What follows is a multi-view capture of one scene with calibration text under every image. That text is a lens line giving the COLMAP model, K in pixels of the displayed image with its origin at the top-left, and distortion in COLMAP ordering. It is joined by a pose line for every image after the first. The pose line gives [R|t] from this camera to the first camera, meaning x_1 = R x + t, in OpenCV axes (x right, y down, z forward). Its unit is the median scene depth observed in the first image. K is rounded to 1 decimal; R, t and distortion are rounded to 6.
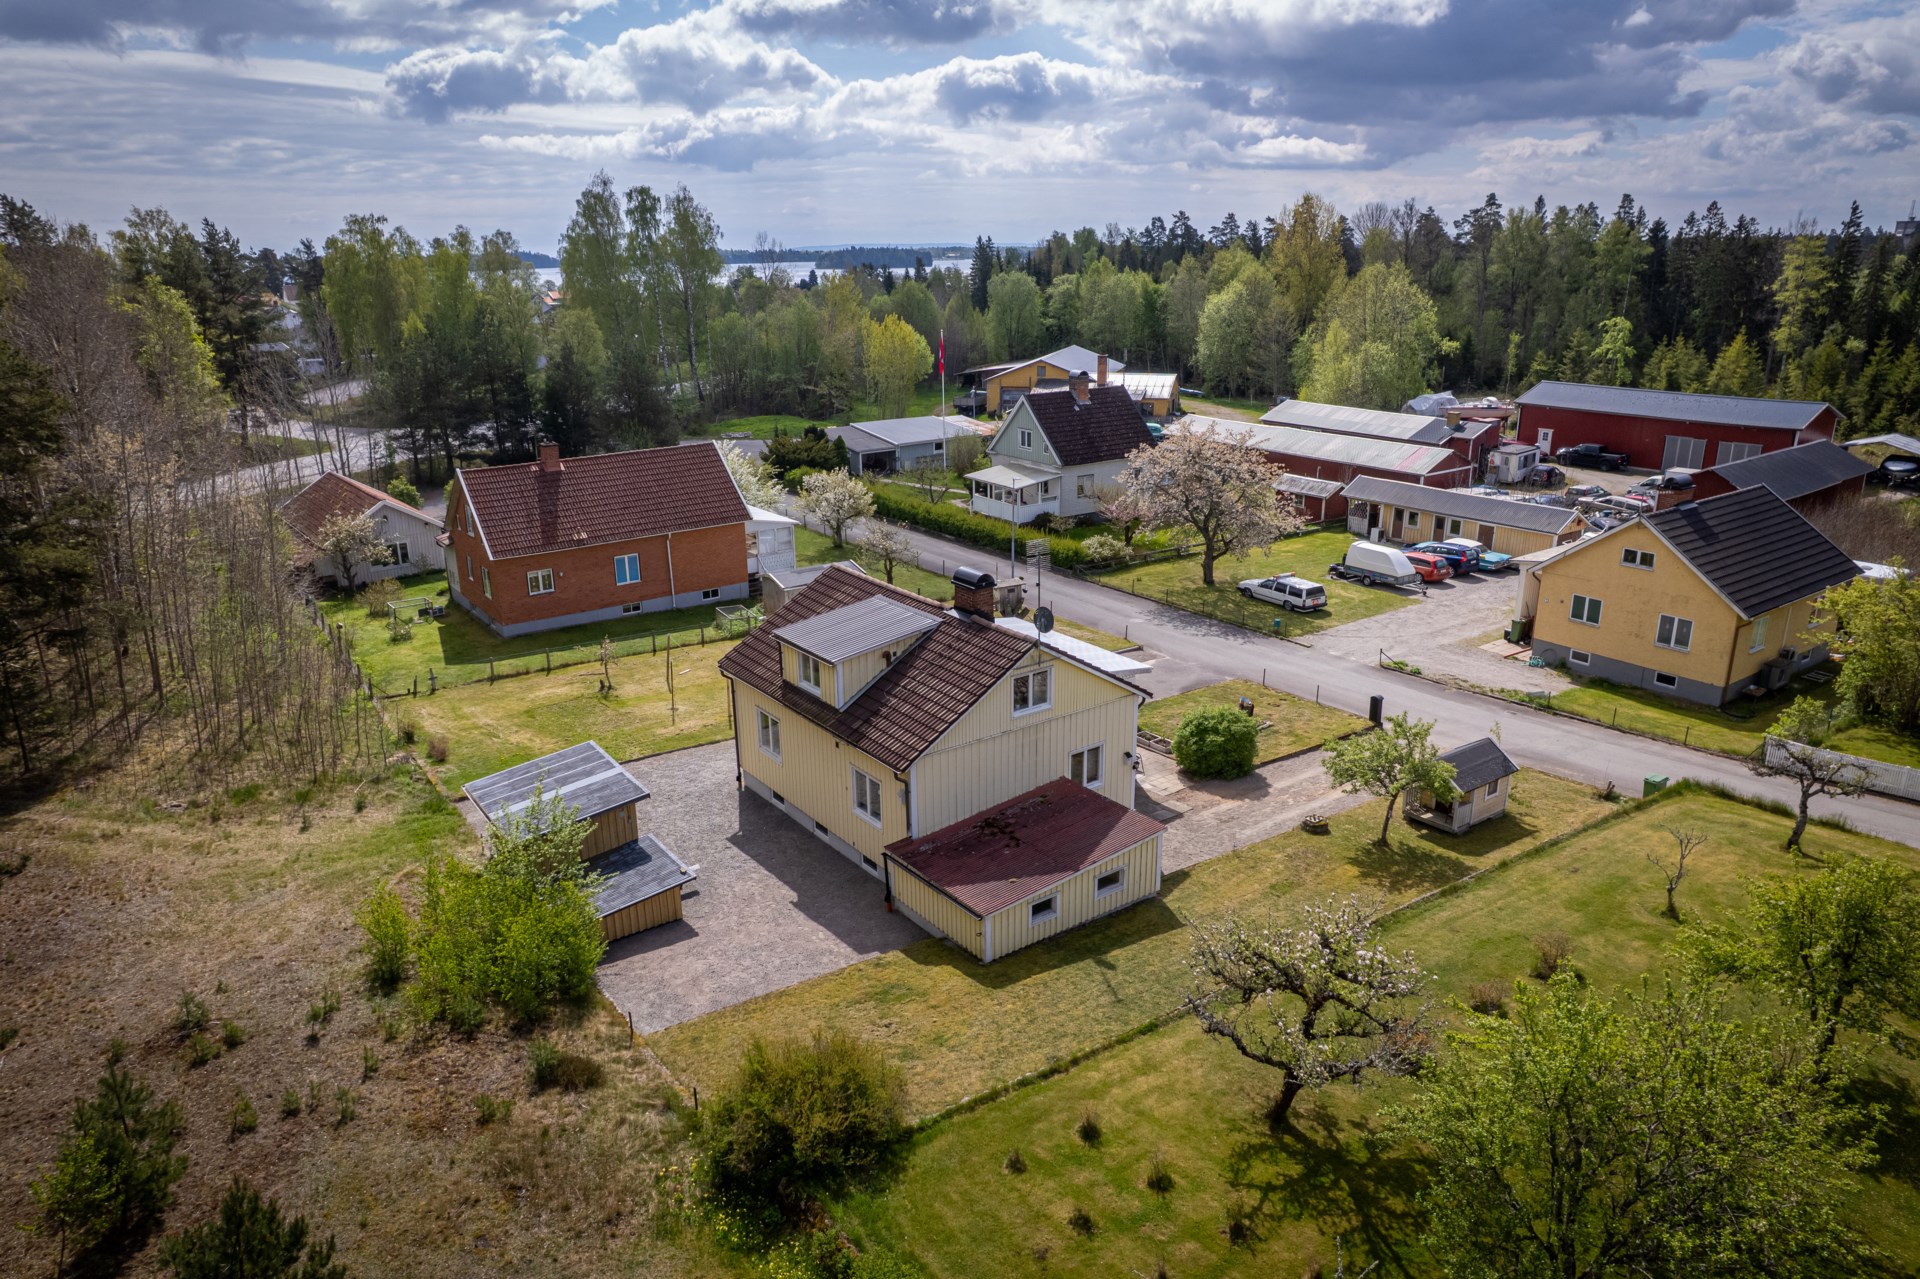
lens RADIAL K [[1239.5, 0, 960.0], [0, 1239.5, 639.5], [0, 0, 1]] dist [-0.053709, 0.000818]
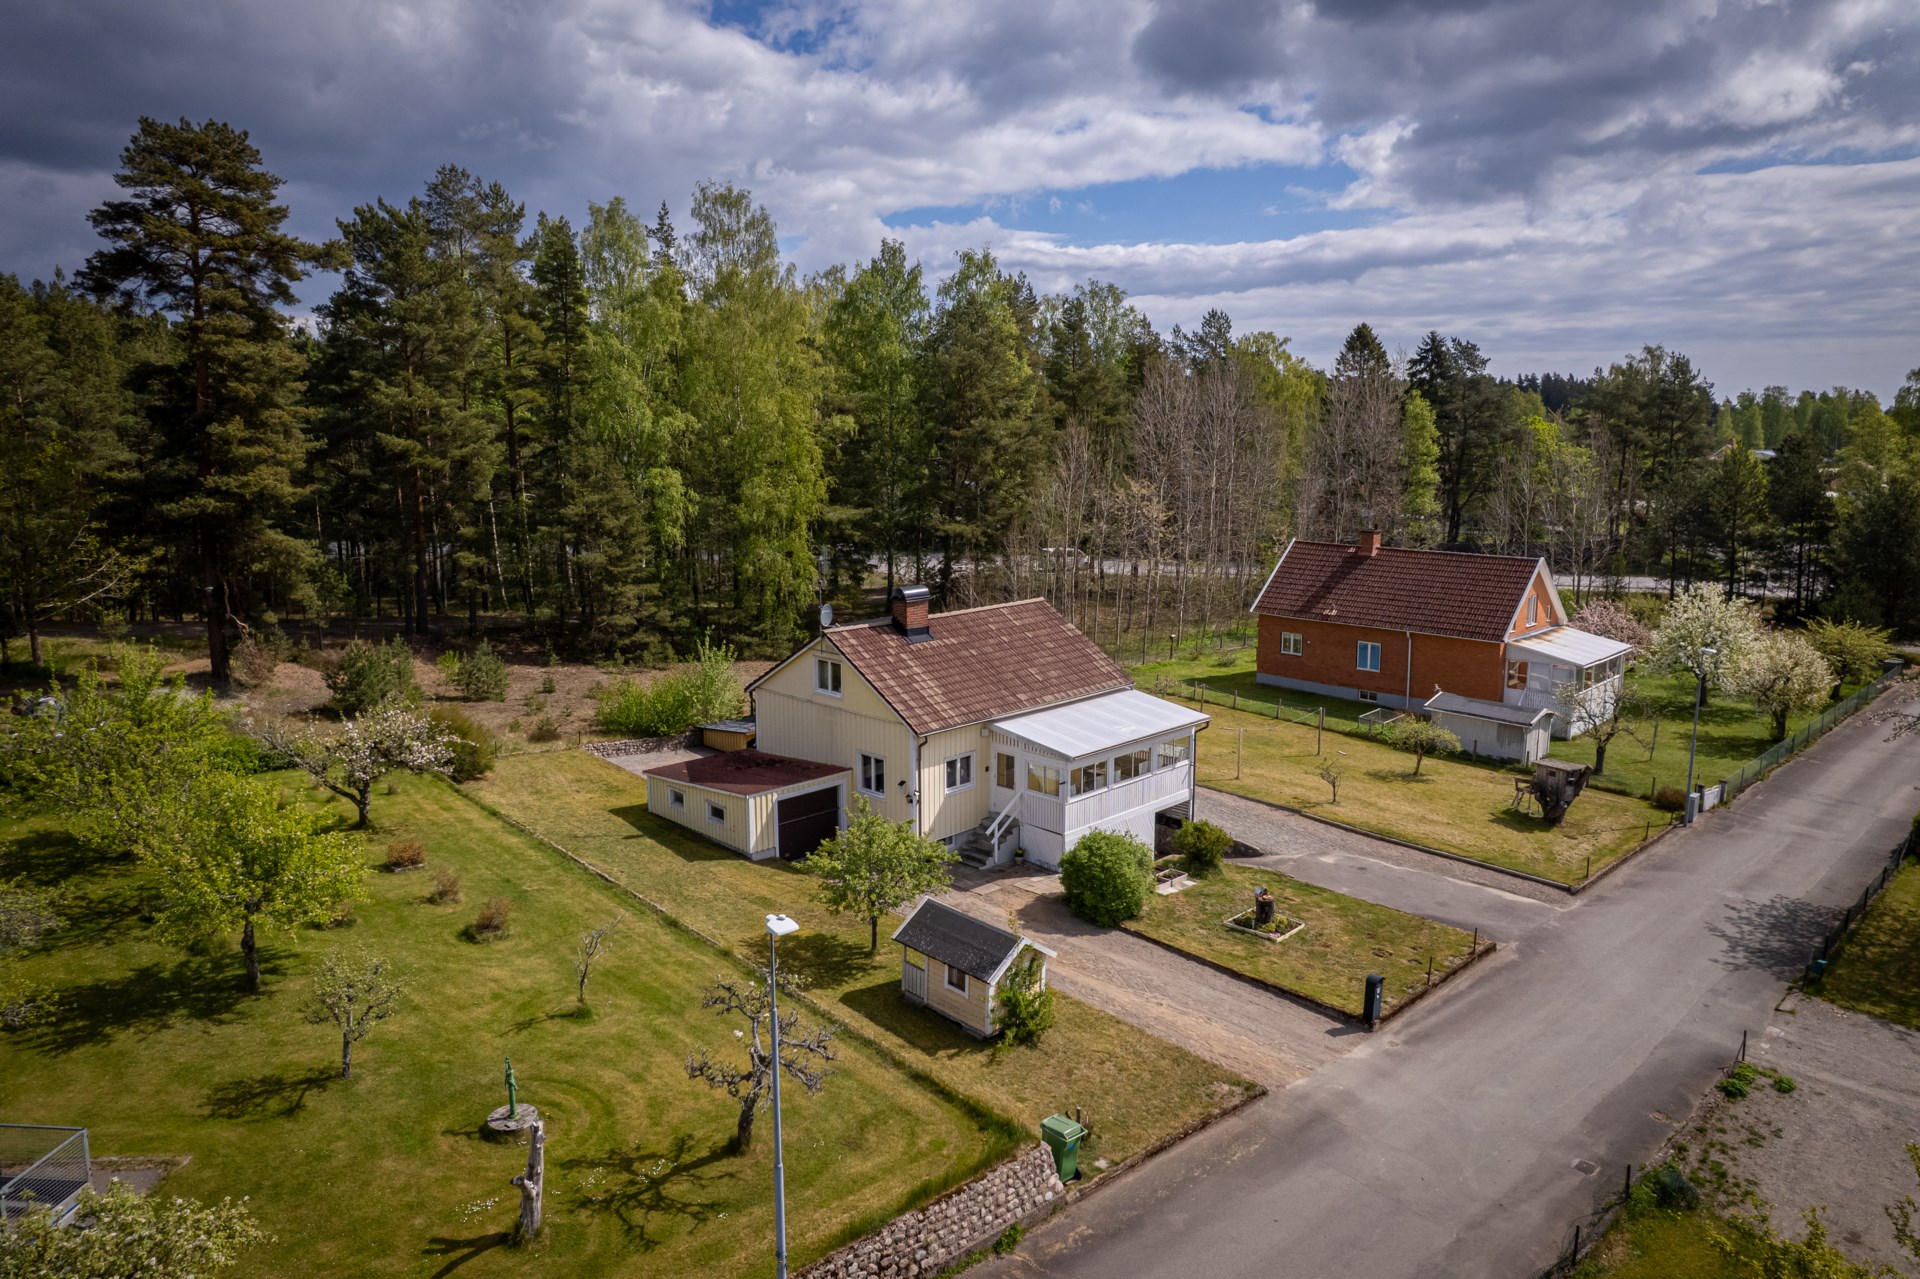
lens RADIAL K [[1239.5, 0, 960.0], [0, 1239.5, 639.5], [0, 0, 1]] dist [-0.053709, 0.000818]
pose [[0.154106, 0.182147, -0.971120, 0.818958], [-0.304850, 0.943675, 0.128623, -0.121669], [0.939850, 0.276224, 0.200953, 0.587912]]
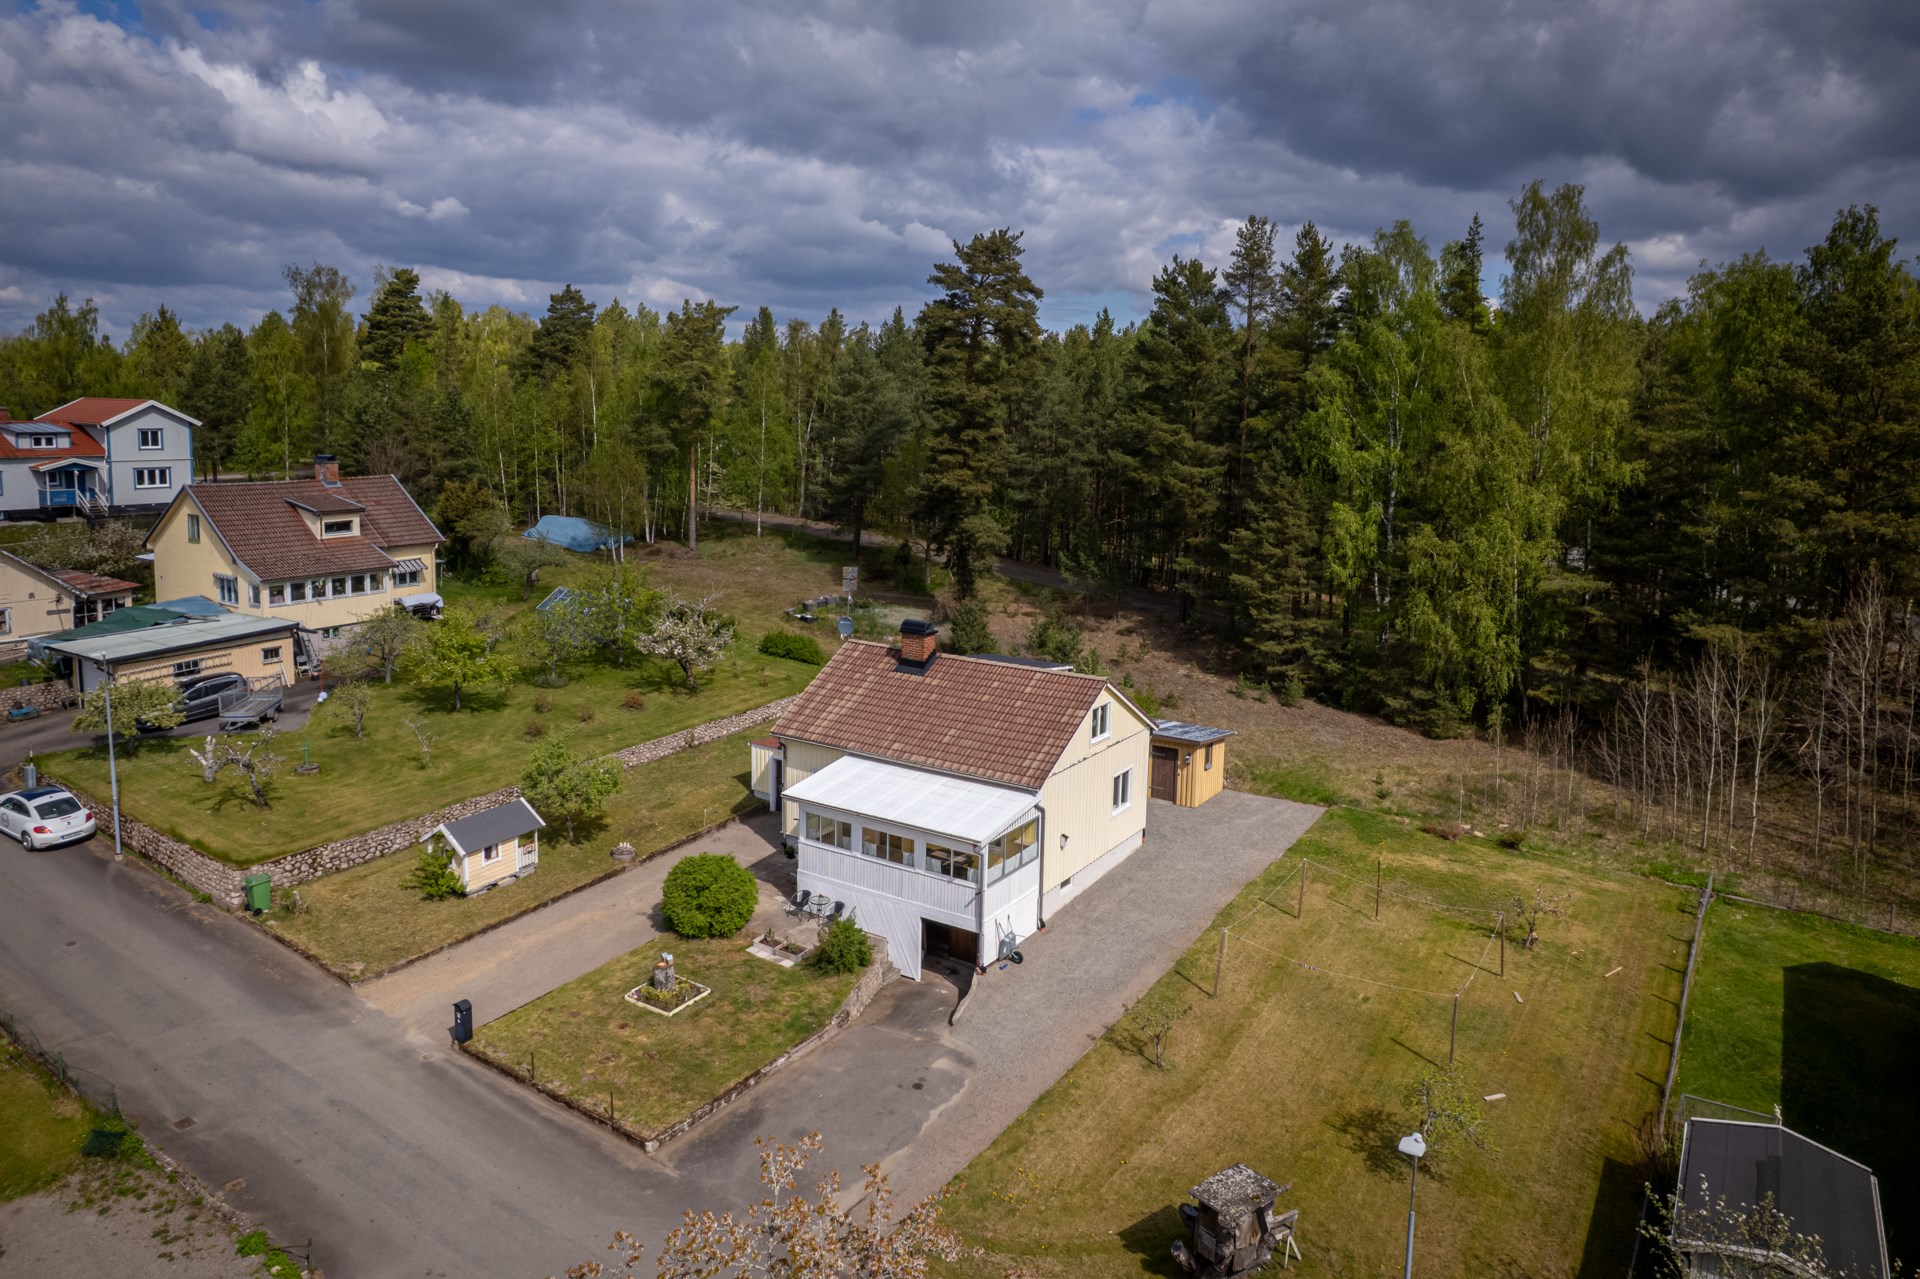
lens RADIAL K [[1279.1, 0, 963.3], [0, 1279.1, 542.1], [0, 0, 1]] dist [-0.057179, 0.043683]
pose [[-0.931195, 0.033046, -0.363021, 0.305287], [-0.122938, 0.909065, 0.398103, -0.454743], [0.343165, 0.415341, -0.842455, 1.461258]]
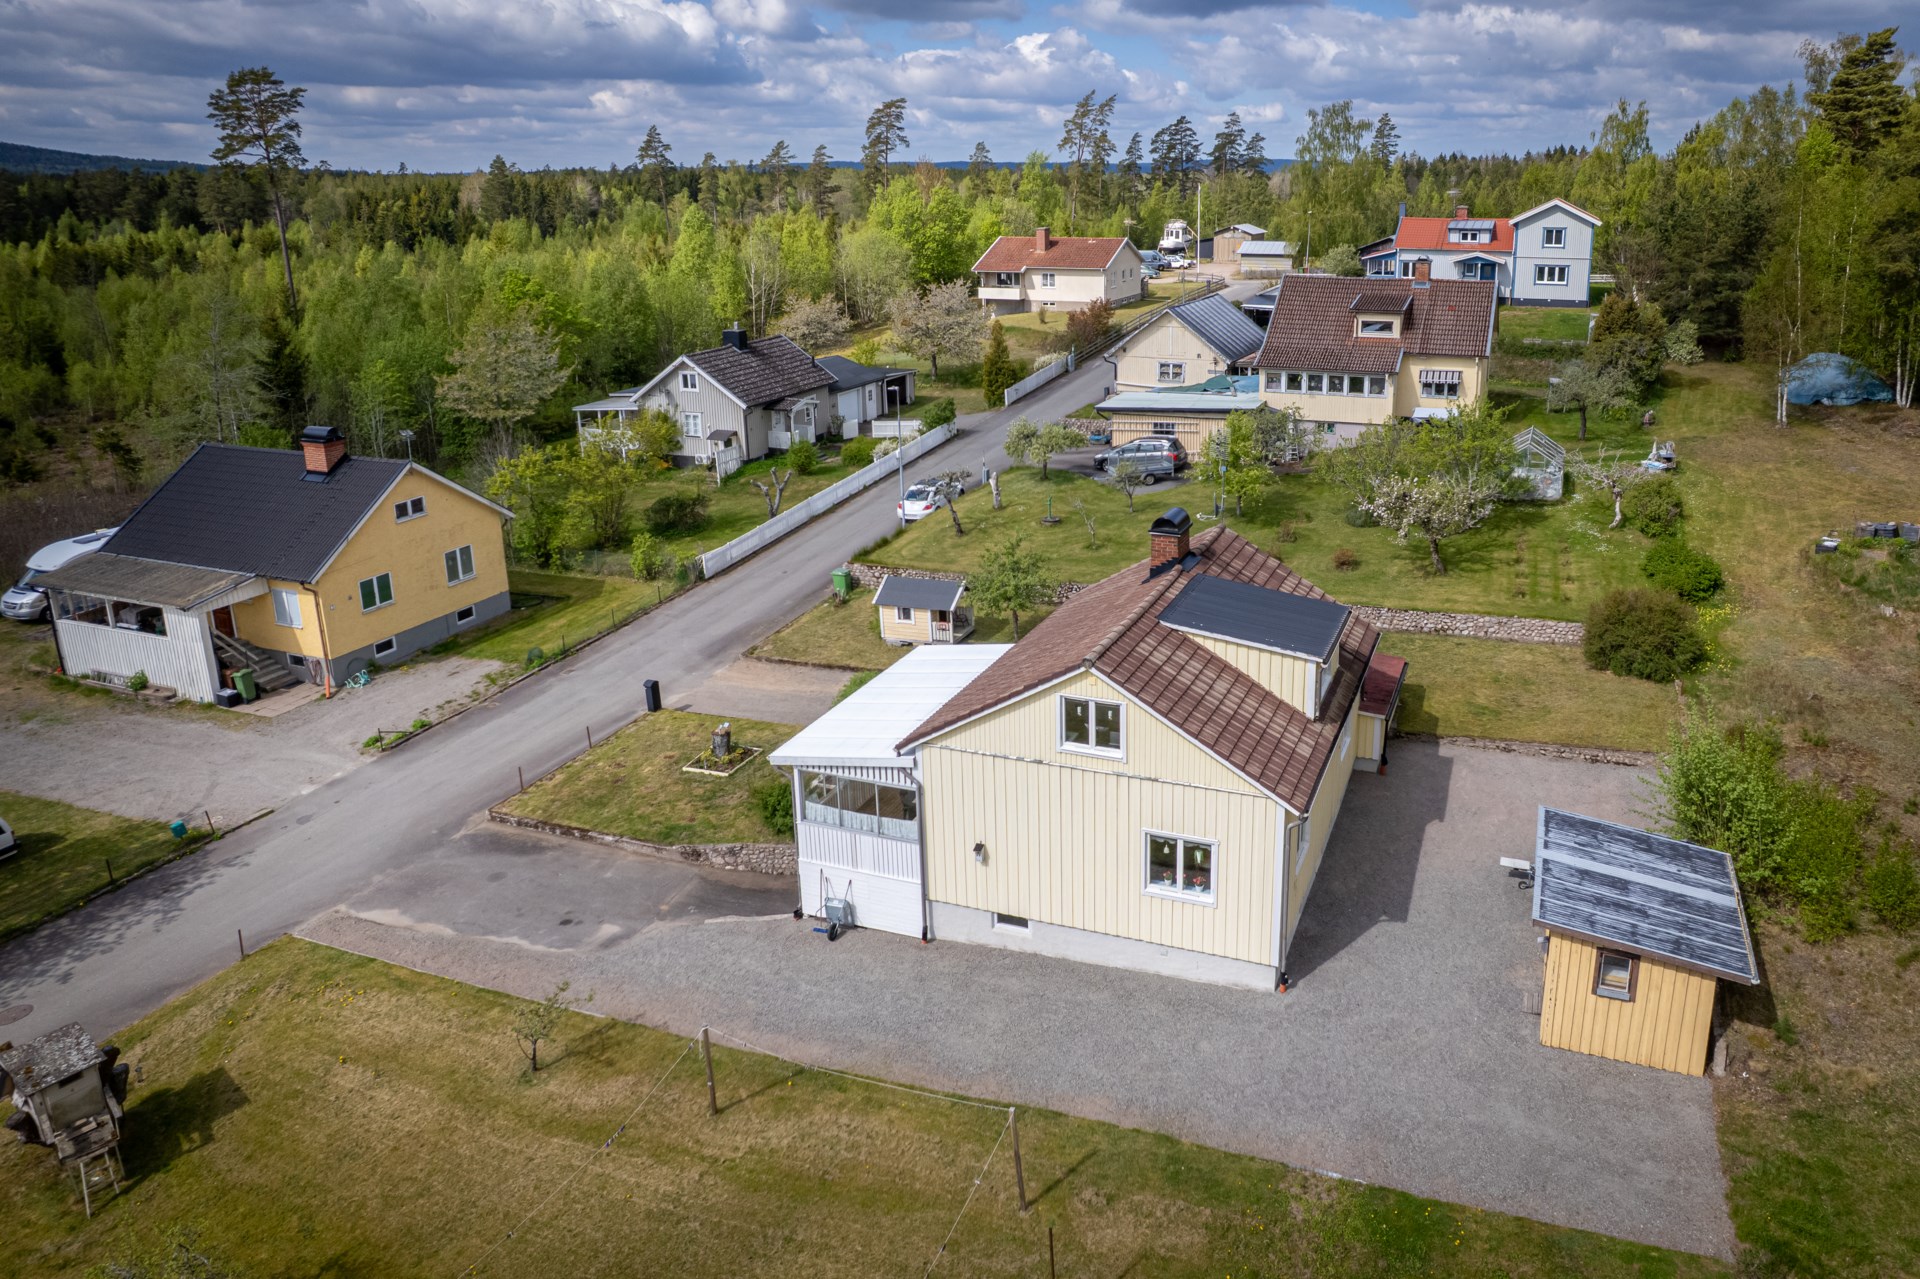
lens RADIAL K [[1255.2, 0, 1104.6], [0, 1255.2, 511.0], [0, 0, 1]] dist [-0.036090, 0.002309]
pose [[-0.565846, -0.195081, 0.801100, -0.473098], [0.266955, 0.875923, 0.401862, -0.298396], [-0.780098, 0.441250, -0.443560, 1.012875]]
